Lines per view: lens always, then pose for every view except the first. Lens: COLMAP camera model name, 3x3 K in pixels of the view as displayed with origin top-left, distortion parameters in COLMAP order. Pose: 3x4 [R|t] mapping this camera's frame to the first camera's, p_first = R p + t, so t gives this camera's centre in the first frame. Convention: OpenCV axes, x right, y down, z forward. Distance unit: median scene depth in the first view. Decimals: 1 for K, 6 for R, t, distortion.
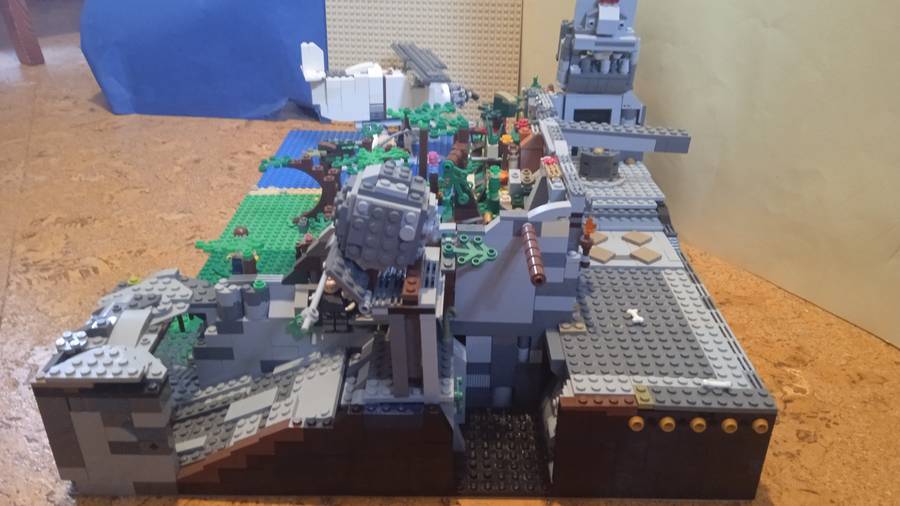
lens RADIAL K [[724.5, 0, 447.6], [0, 724.5, 248.3], [0, 0, 1]] dist [0.099056, -0.186077]
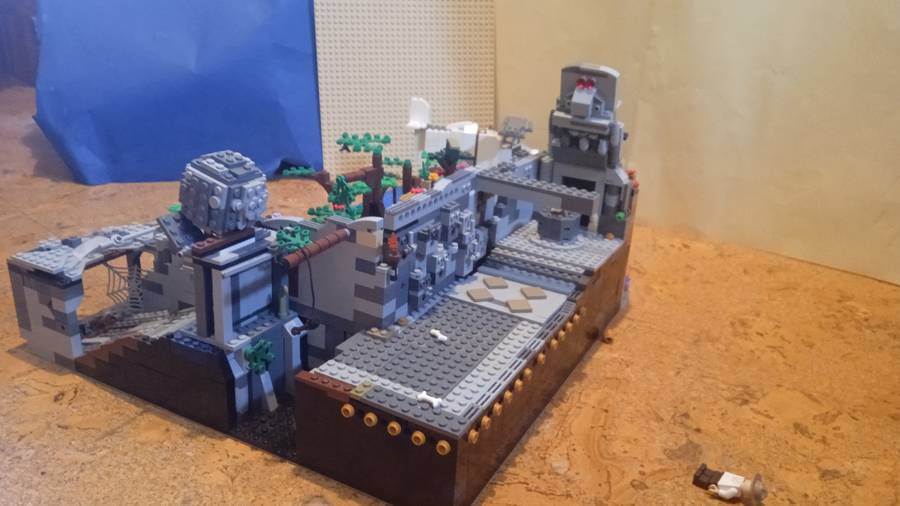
lens RADIAL K [[721.4, 0, 444.4], [0, 721.4, 251.4], [0, 0, 1]] dist [0.105839, -0.201318]
pose [[0.883024, 0.206557, -0.421430, 0.719649], [-0.255715, 0.964699, -0.062967, 0.032889], [0.393547, 0.163368, 0.904672, 0.013314]]
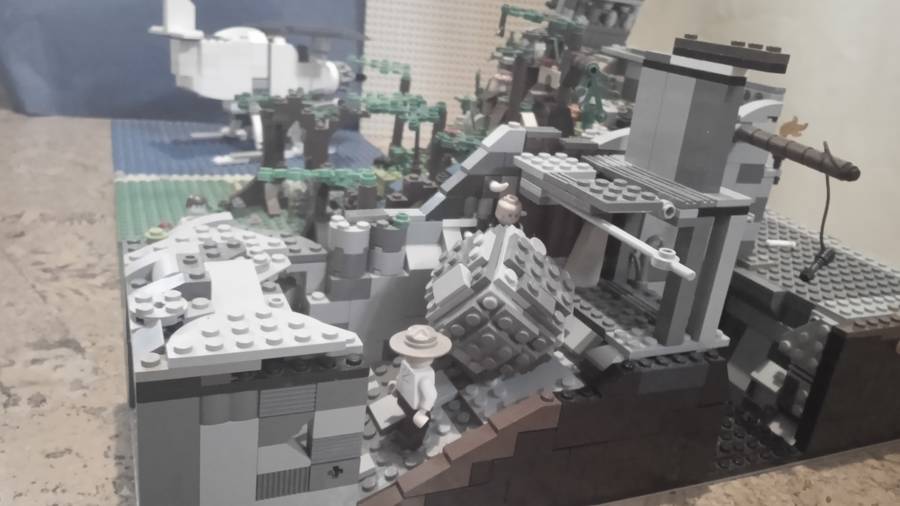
lens RADIAL K [[747.8, 0, 443.9], [0, 747.8, 252.4], [0, 0, 1]] dist [0.097859, -0.257572]
pose [[0.911542, -0.044476, 0.408795, -0.510998], [0.083245, 0.993509, -0.077530, 0.139020], [-0.402693, 0.104702, 0.909327, 0.374847]]
